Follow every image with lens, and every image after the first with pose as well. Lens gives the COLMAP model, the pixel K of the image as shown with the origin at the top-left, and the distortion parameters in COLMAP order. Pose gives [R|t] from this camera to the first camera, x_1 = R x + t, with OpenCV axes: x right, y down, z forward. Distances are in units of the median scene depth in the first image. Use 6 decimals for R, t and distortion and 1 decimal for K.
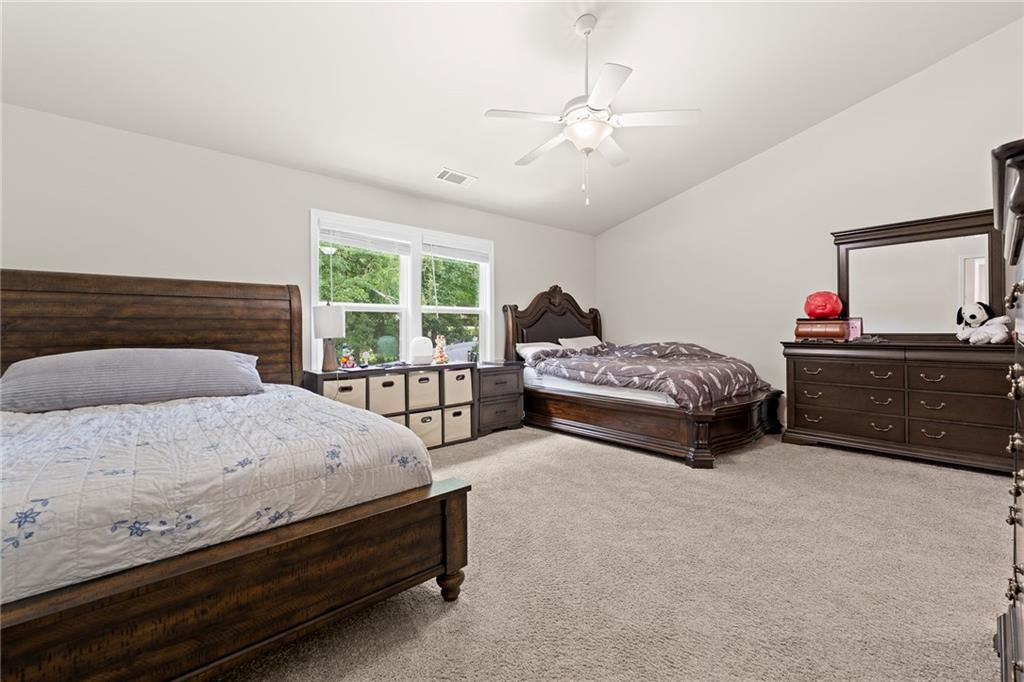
lens RADIAL K [[417.7, 0, 517.8], [0, 417.7, 326.4], [0, 0, 1]] dist [-0.003577, -0.000115]
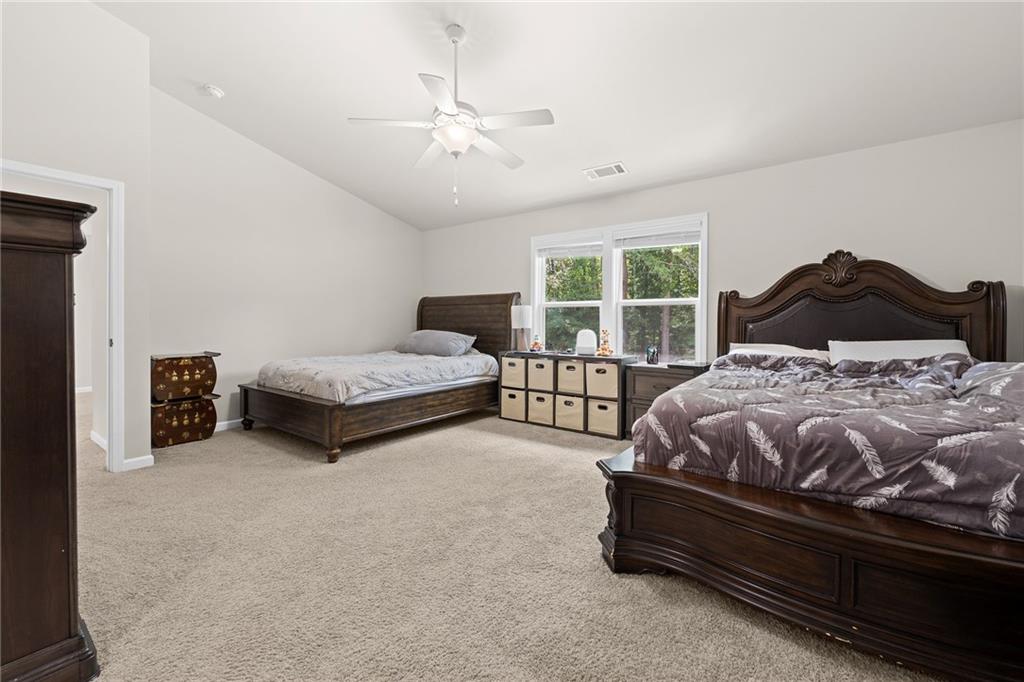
lens RADIAL K [[417.7, 0, 531.6], [0, 417.7, 333.0], [0, 0, 1]] dist [-0.003577, -0.000115]
pose [[0.216970, 0.031158, -0.975681, 0.772161], [-0.000034, 0.999491, 0.031911, -0.000604], [0.976178, -0.006891, 0.216861, 0.604918]]
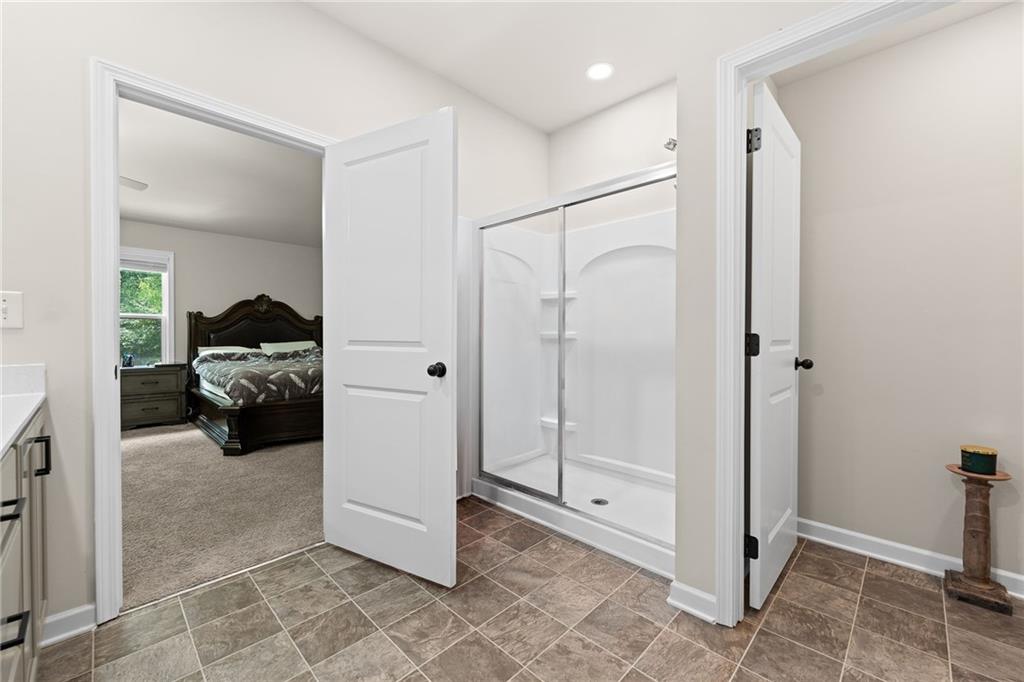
lens RADIAL K [[417.7, 0, 518.7], [0, 417.7, 343.1], [0, 0, 1]] dist [-0.003577, -0.000115]
pose [[0.996856, 0.007337, 0.078898, 0.897593], [-0.009410, 0.999619, 0.025932, -0.006485], [-0.078678, -0.026593, 0.996545, -0.172776]]
